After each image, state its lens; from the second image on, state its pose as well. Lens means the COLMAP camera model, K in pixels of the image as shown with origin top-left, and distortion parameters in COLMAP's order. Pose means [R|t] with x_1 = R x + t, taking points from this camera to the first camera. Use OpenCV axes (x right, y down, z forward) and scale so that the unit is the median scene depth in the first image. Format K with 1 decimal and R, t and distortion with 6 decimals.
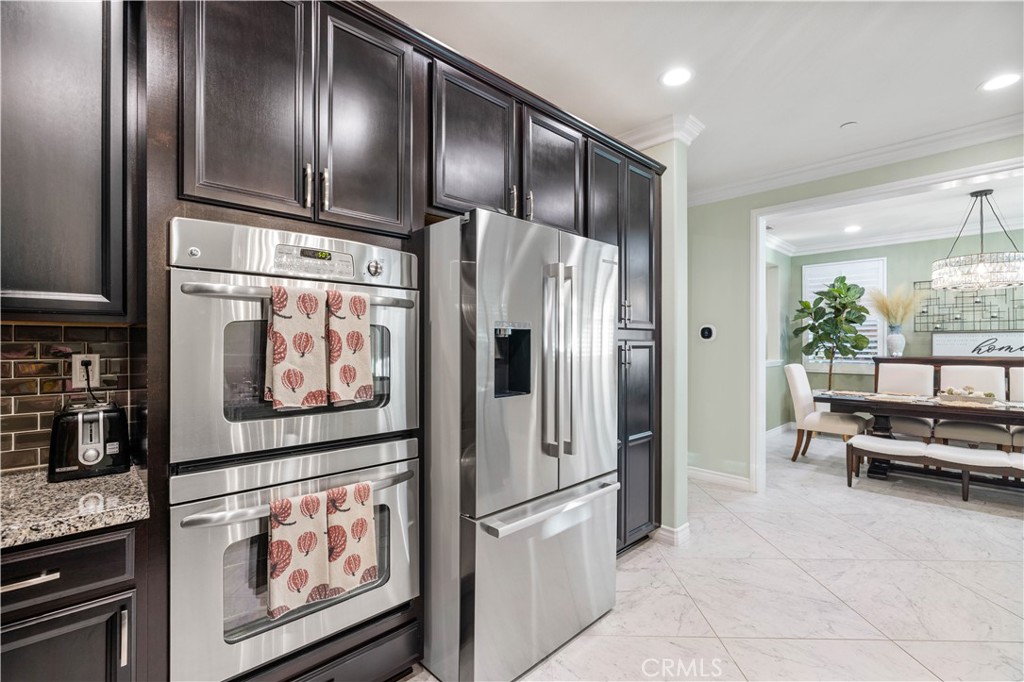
lens RADIAL K [[454.0, 0, 508.4], [0, 454.0, 339.6], [0, 0, 1]] dist [-0.002578, 0.000549]
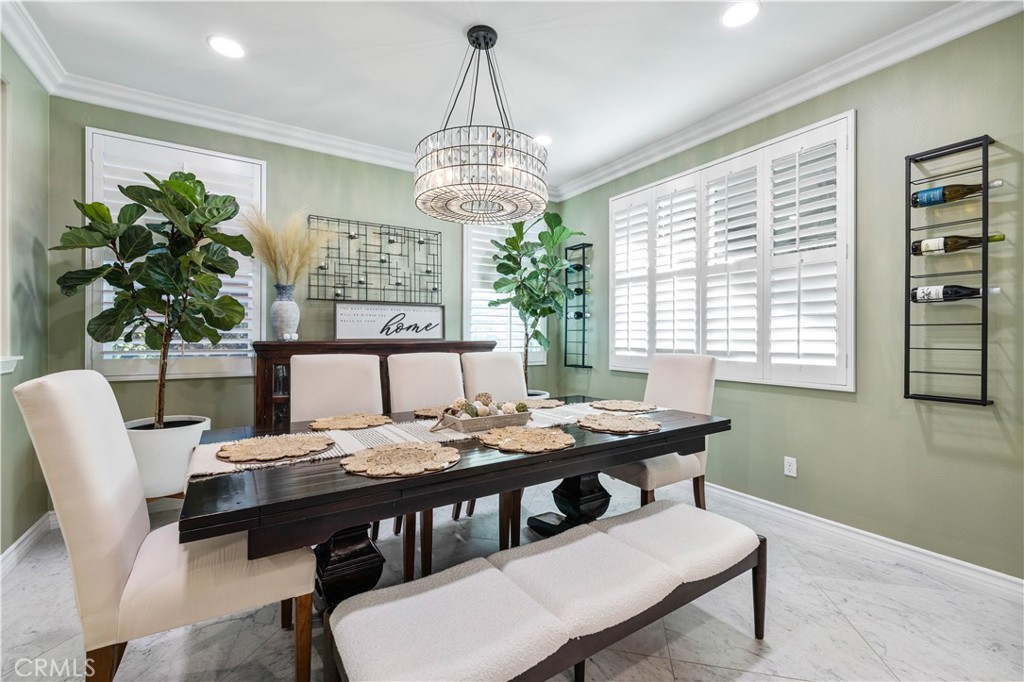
lens RADIAL K [[433.1, 0, 509.9], [0, 433.1, 338.2], [0, 0, 1]] dist [0.000468, -0.000296]
pose [[0.195041, -0.005783, 0.980778, 0.368752], [-0.012321, 0.999889, 0.008346, 0.024469], [-0.980718, -0.013712, 0.194948, 0.594194]]
